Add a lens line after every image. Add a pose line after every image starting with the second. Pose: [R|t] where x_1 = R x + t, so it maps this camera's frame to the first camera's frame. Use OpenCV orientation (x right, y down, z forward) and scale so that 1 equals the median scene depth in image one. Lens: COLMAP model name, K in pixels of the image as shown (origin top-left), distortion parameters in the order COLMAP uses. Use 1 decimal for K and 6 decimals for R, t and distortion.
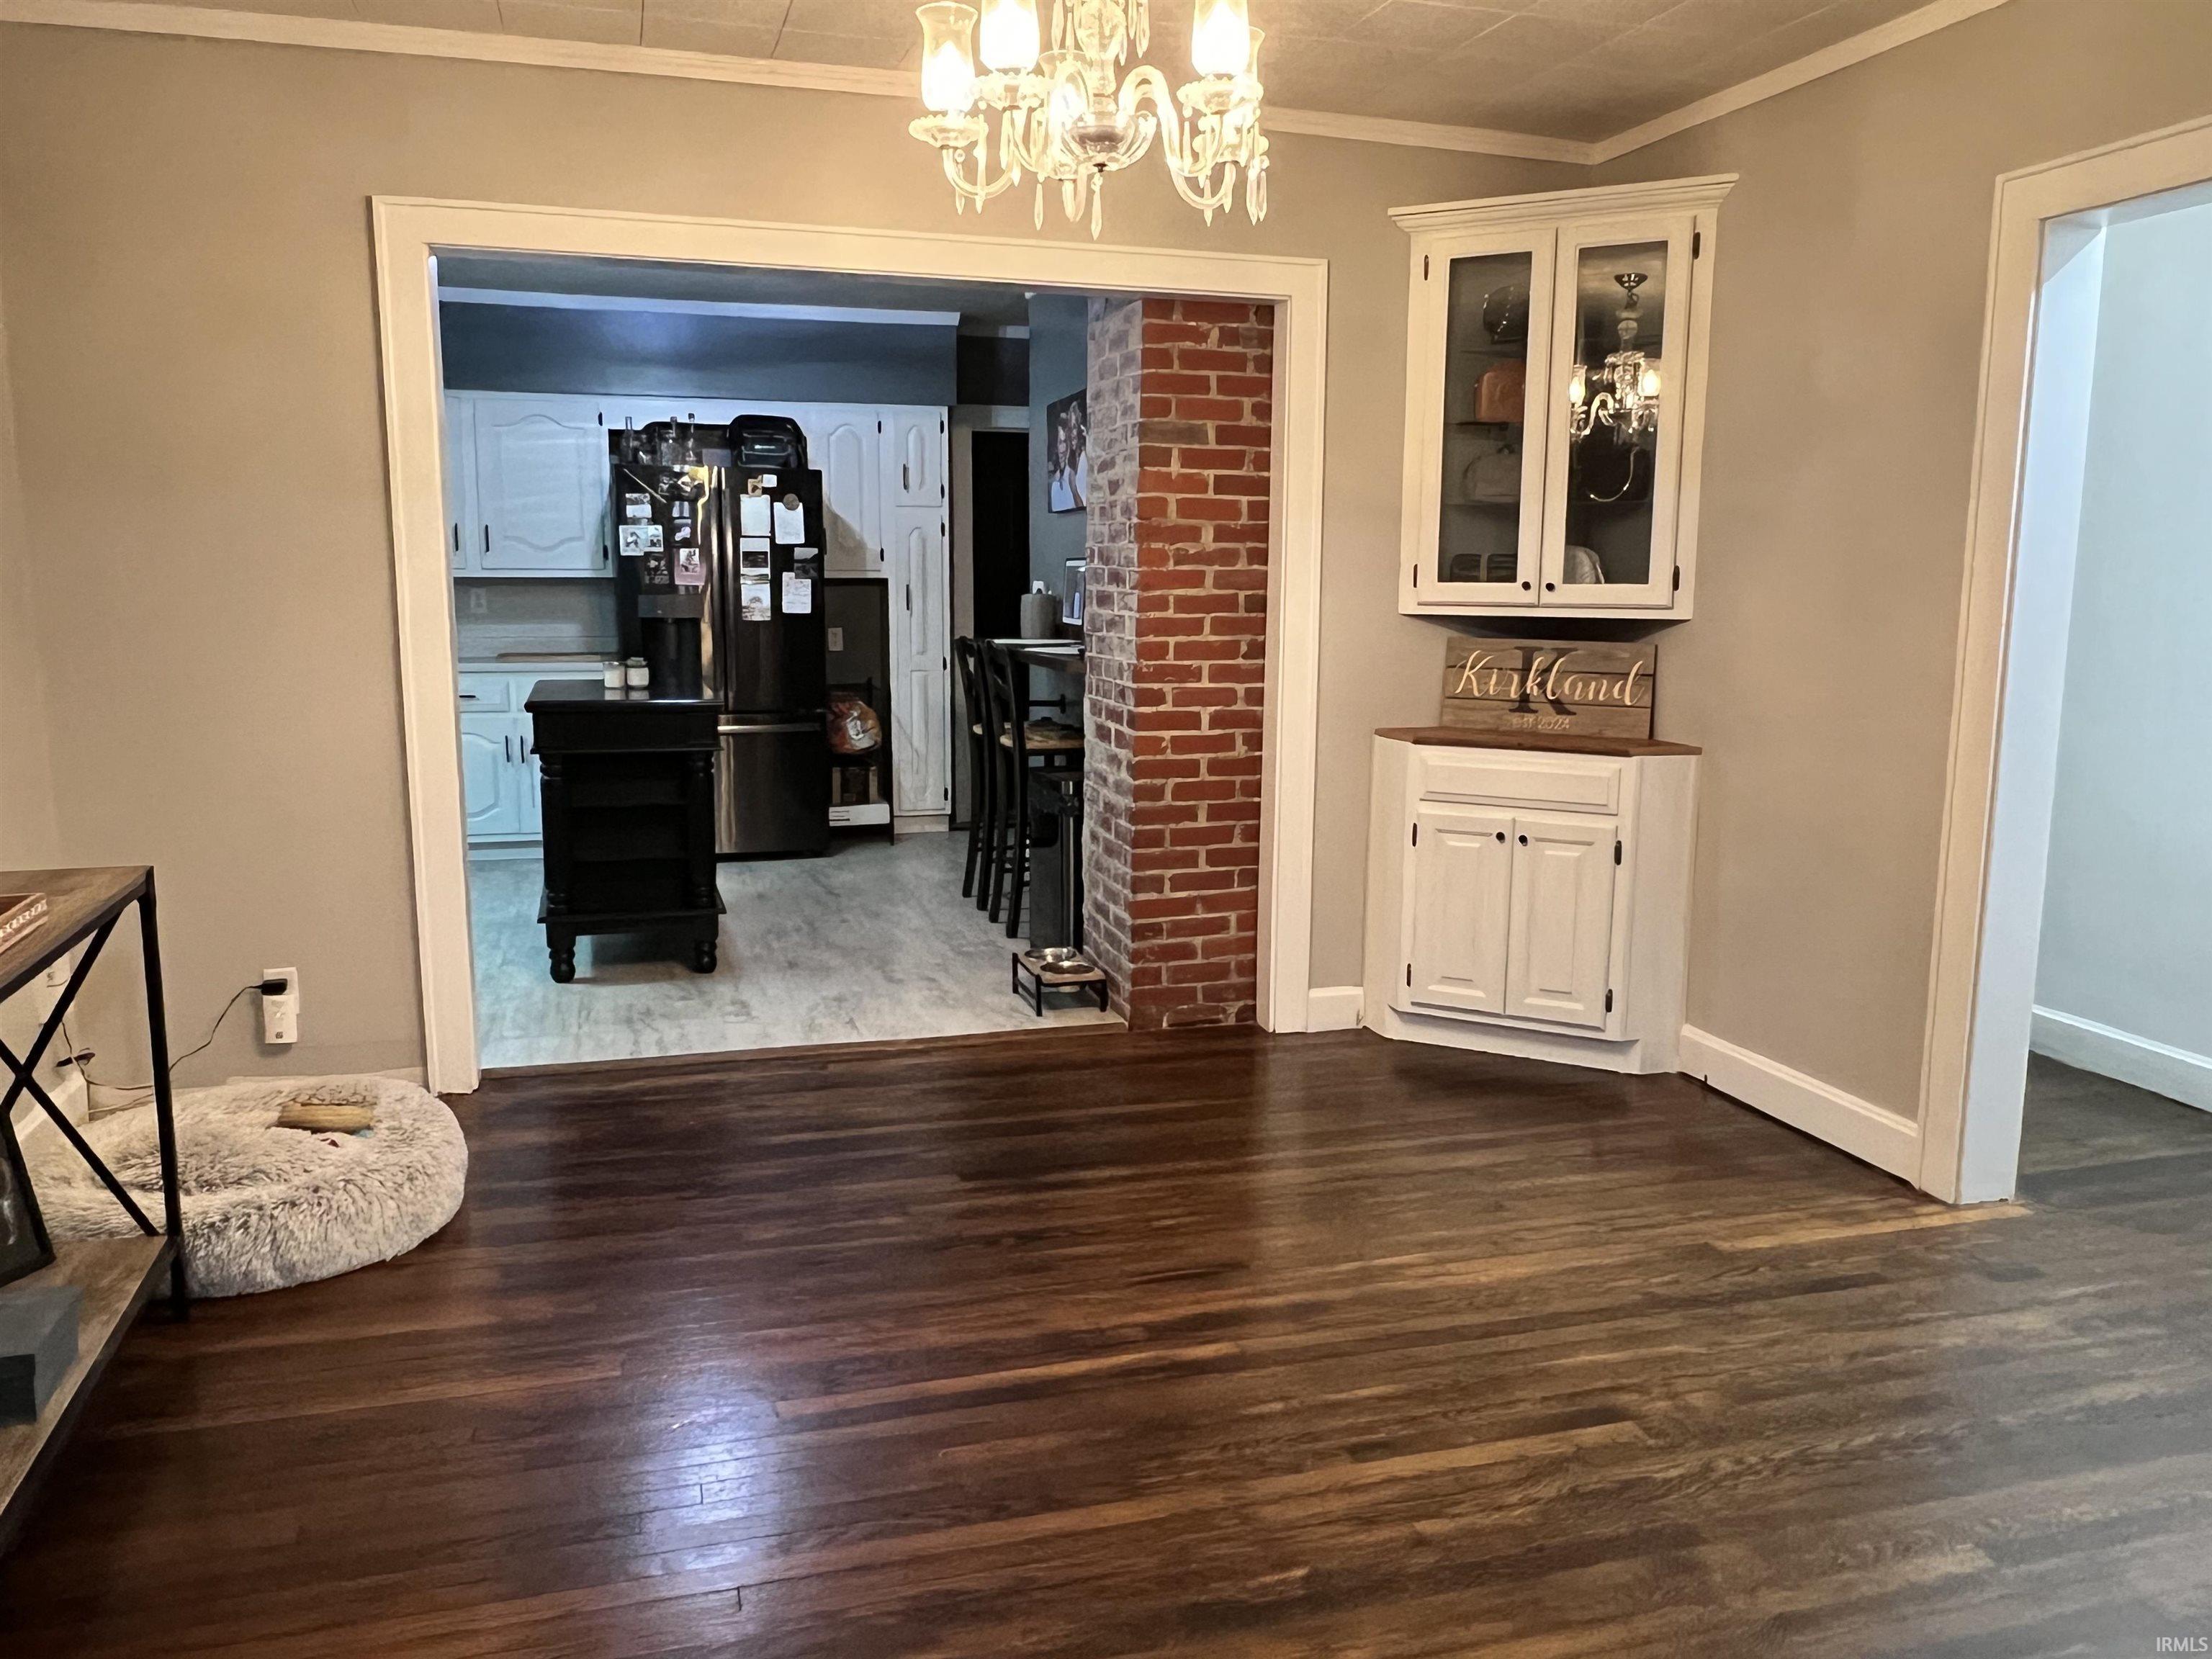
lens RADIAL K [[1556.4, 0, 1107.1], [0, 1556.4, 804.5], [0, 0, 1]] dist [-0.000794, -0.002609]
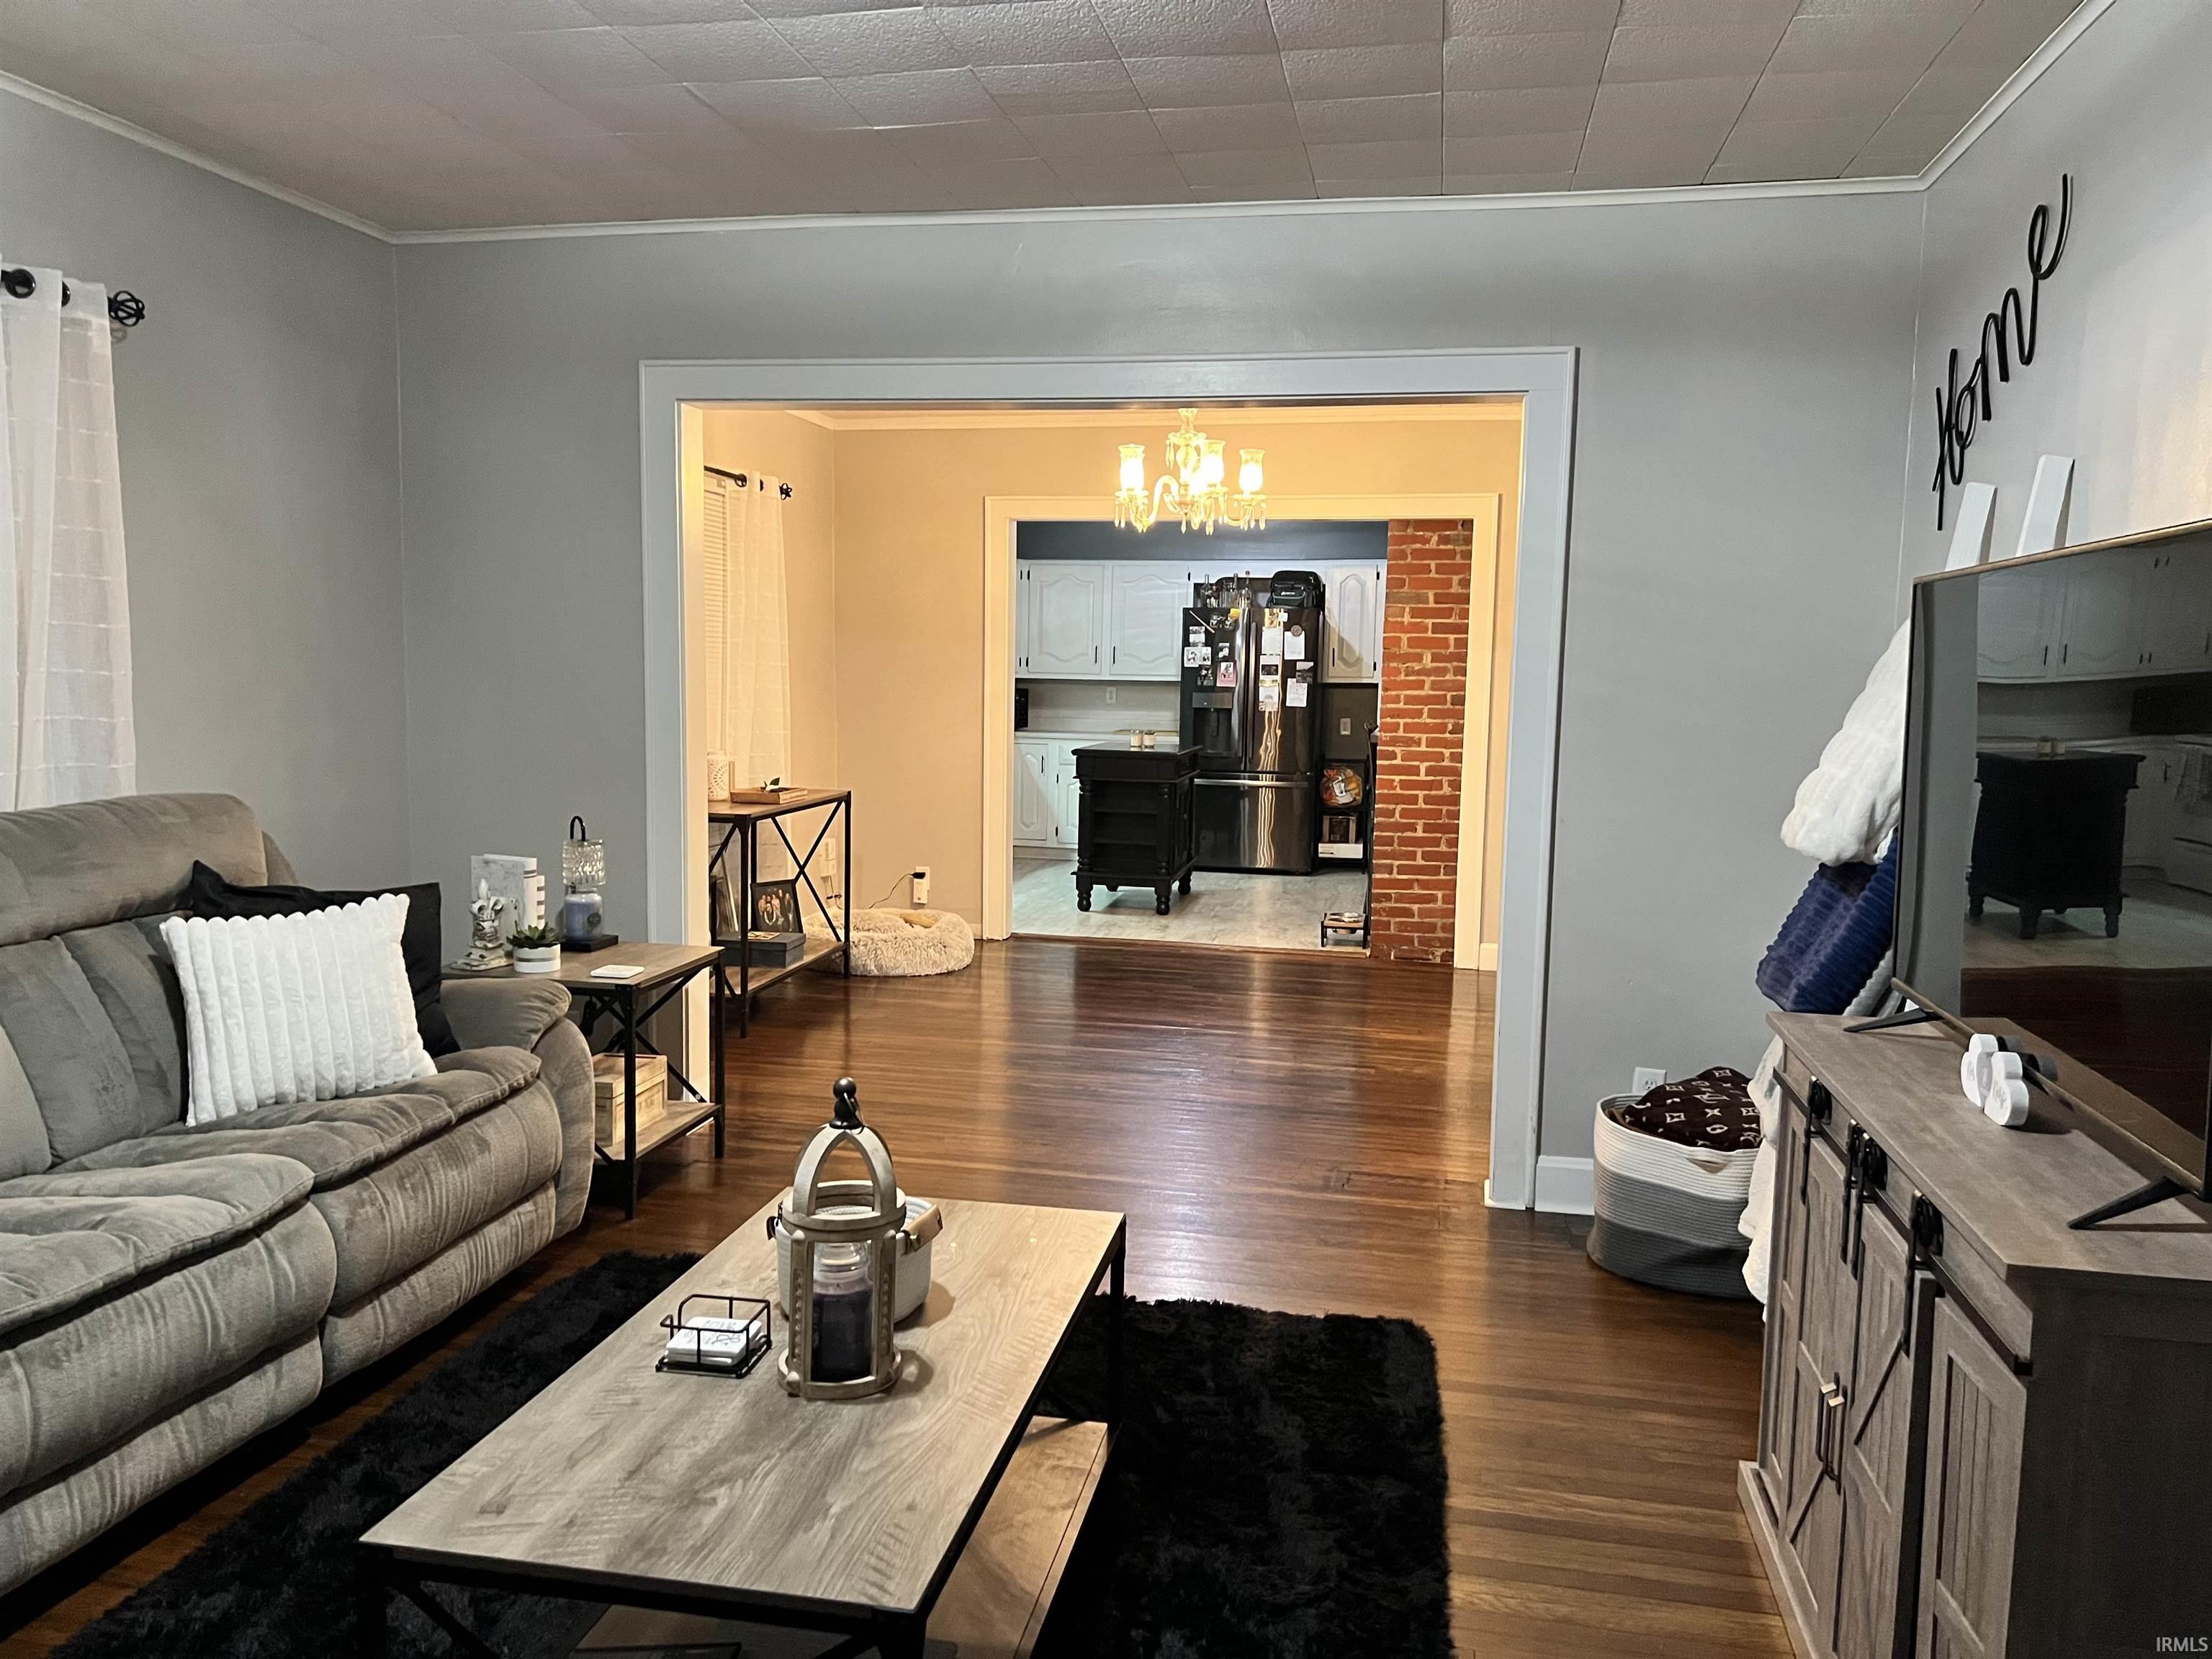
lens RADIAL K [[1632.1, 0, 1106.0], [0, 1632.1, 829.5], [0, 0, 1]] dist [0.000024, -0.000249]
pose [[0.879145, 0.051097, -0.473807, 0.578882], [-0.076958, 0.996408, -0.035338, 0.092576], [0.470299, 0.067530, 0.879919, -0.653818]]
